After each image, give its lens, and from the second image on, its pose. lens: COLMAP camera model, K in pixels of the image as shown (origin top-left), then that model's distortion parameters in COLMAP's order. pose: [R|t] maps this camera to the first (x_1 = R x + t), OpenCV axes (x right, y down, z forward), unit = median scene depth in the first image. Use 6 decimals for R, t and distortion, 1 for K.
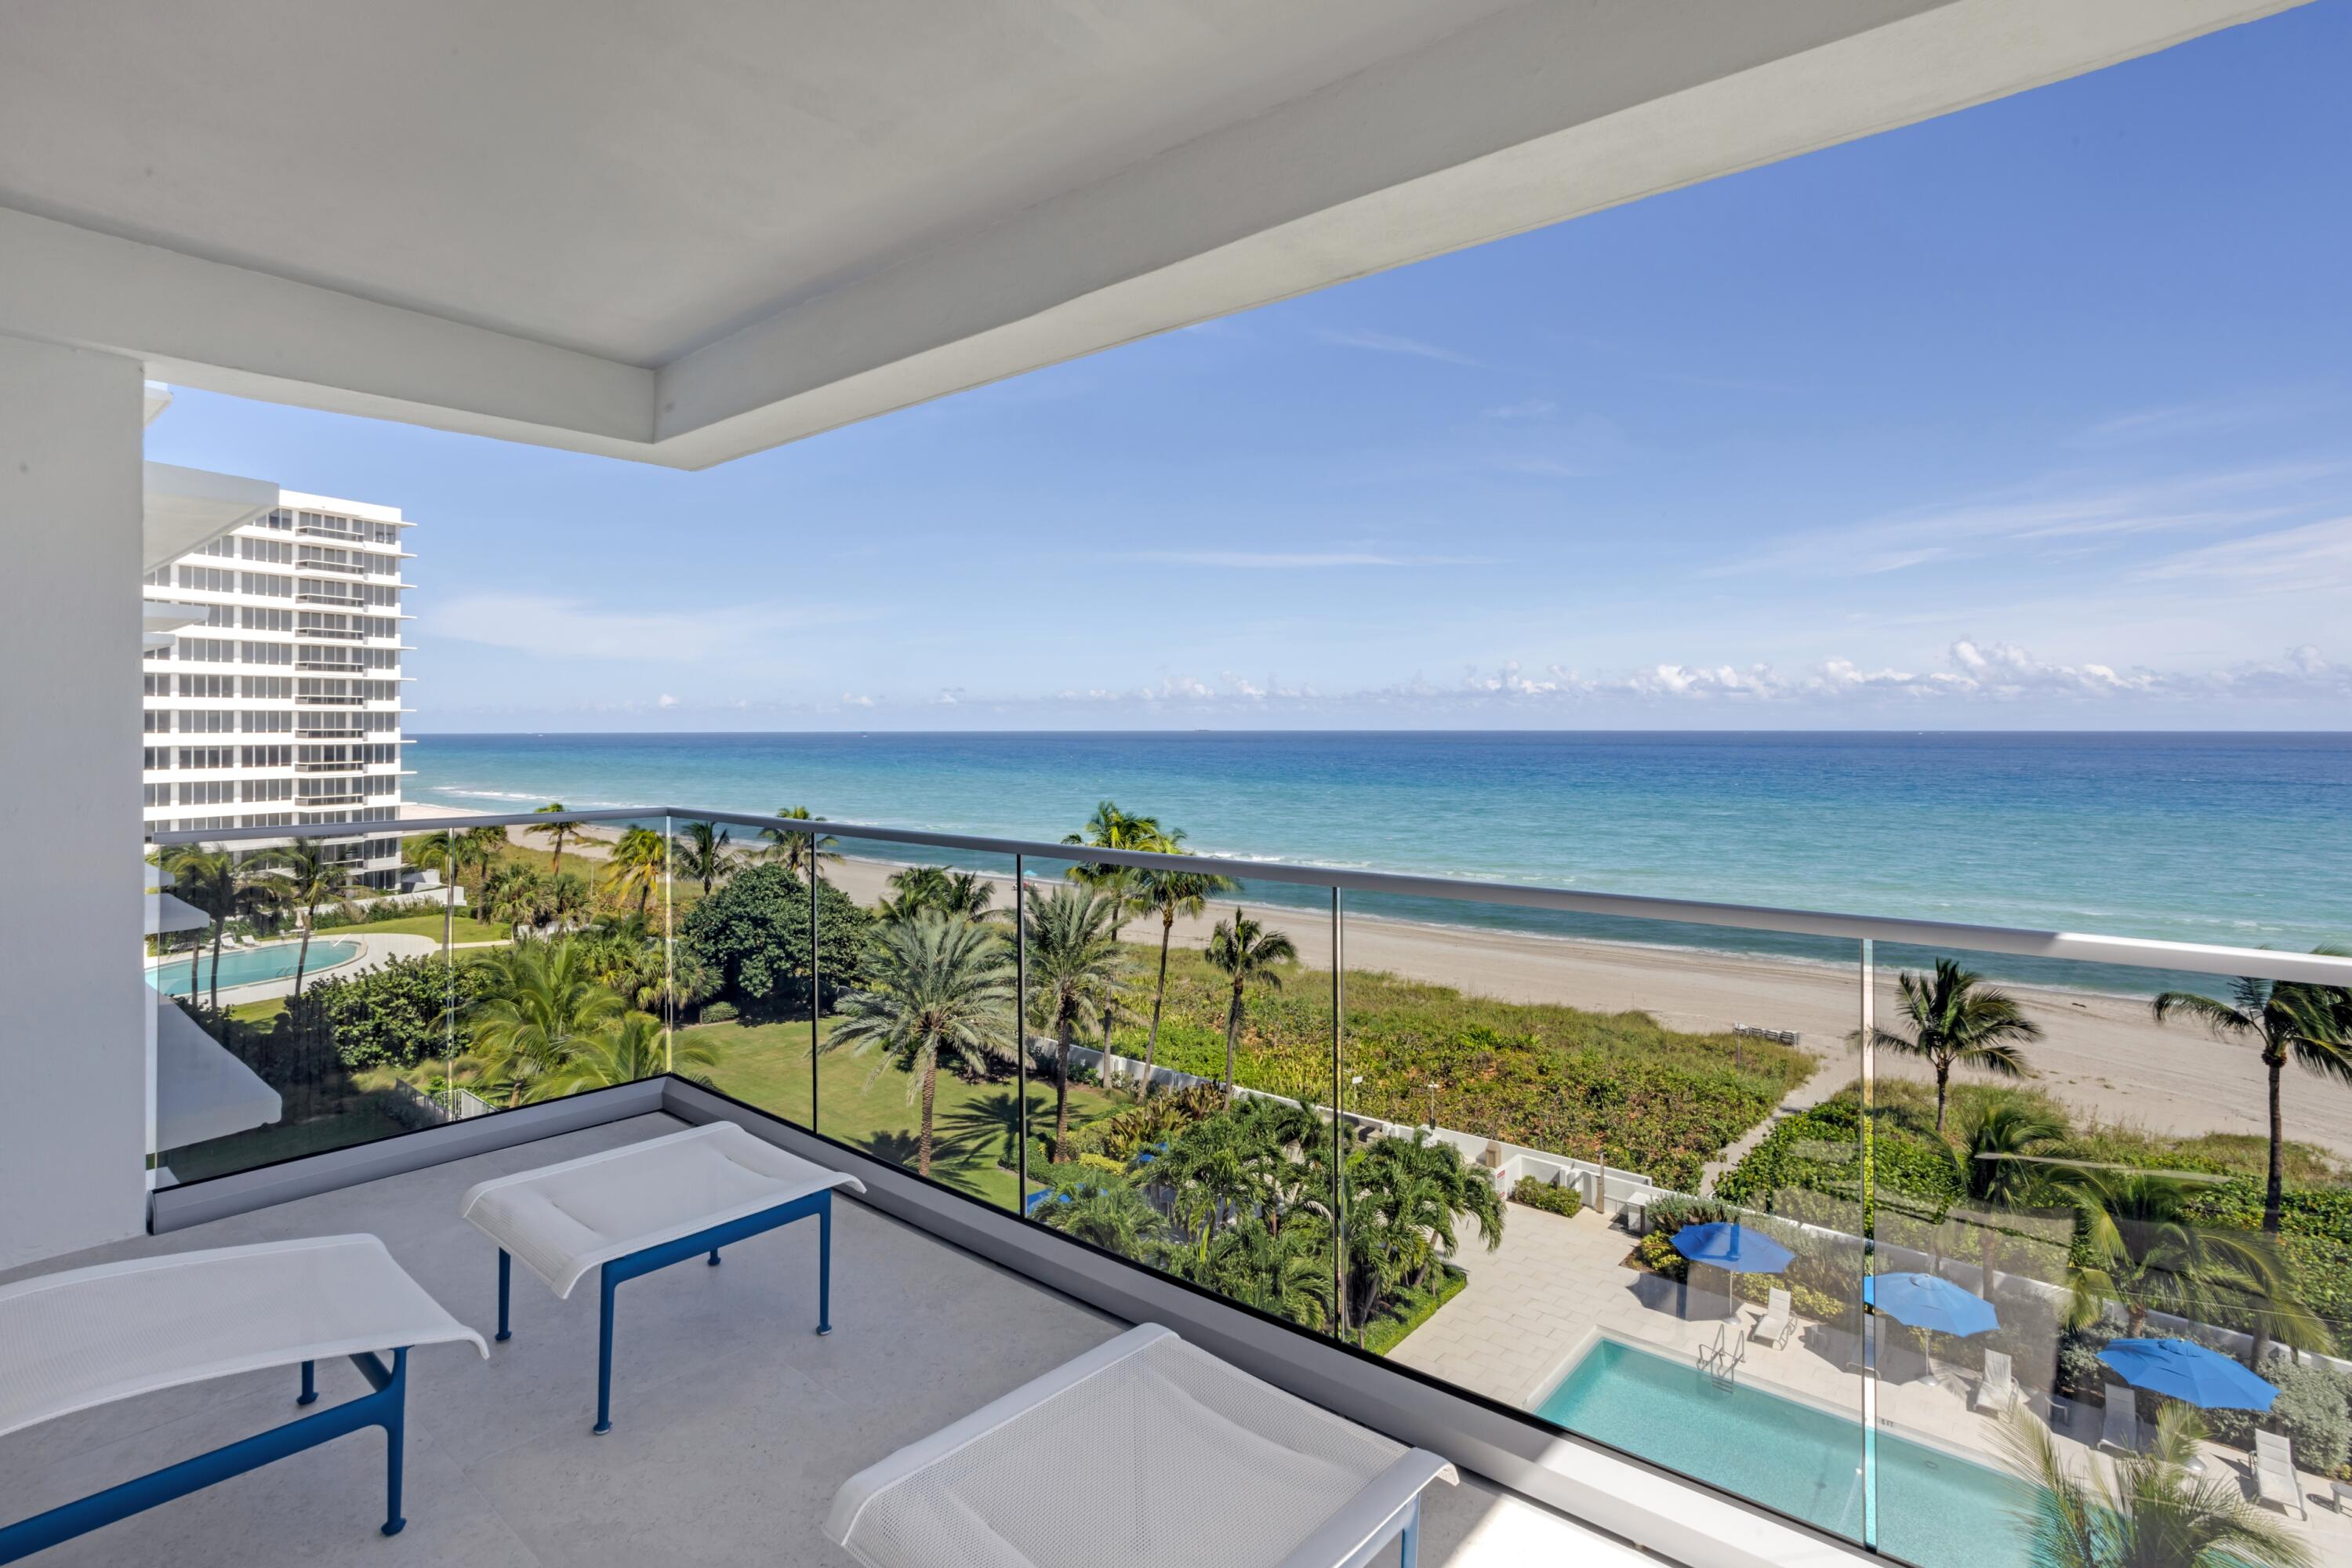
lens RADIAL K [[1175.9, 0, 1176.3], [0, 1175.9, 707.8], [0, 0, 1]] dist [-0.002110, 0.000213]
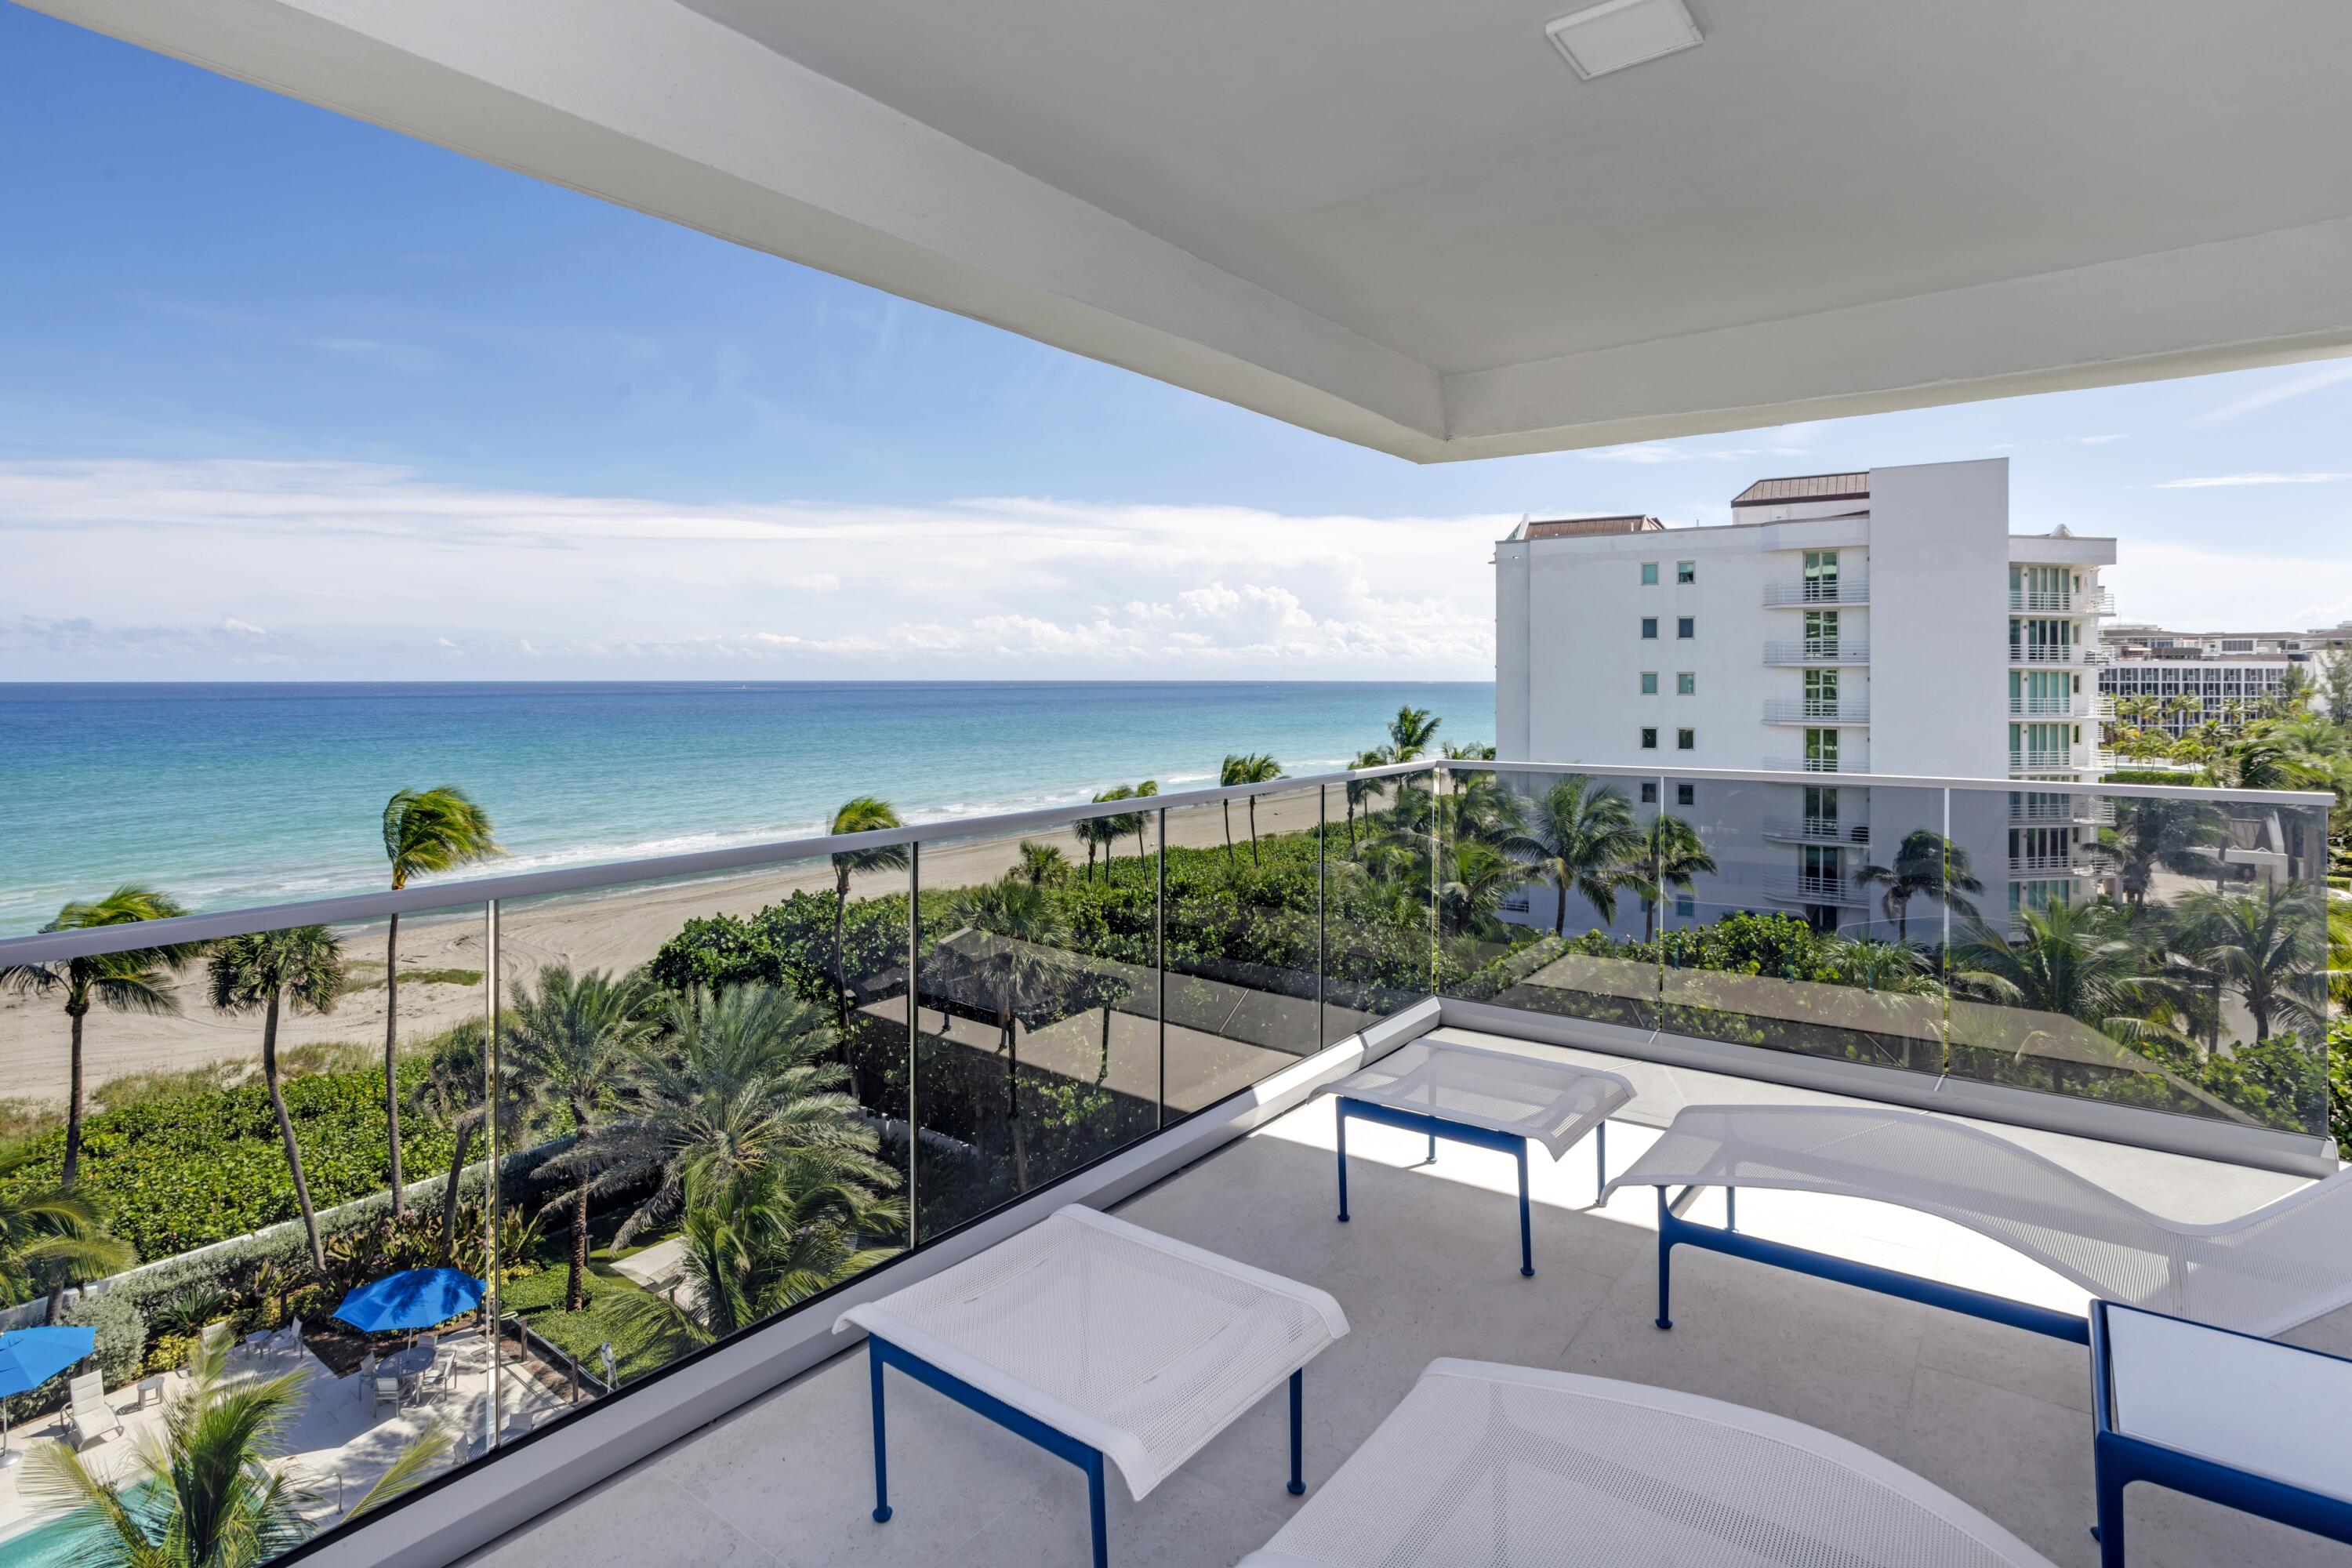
lens RADIAL K [[1223.7, 0, 1152.7], [0, 1223.7, 691.4], [0, 0, 1]] dist [0.004990, 0.002861]
pose [[-0.078920, -0.012558, 0.996802, -0.193941], [-0.015201, 0.999820, 0.011392, 0.002179], [-0.996765, -0.014254, -0.079097, 0.172717]]
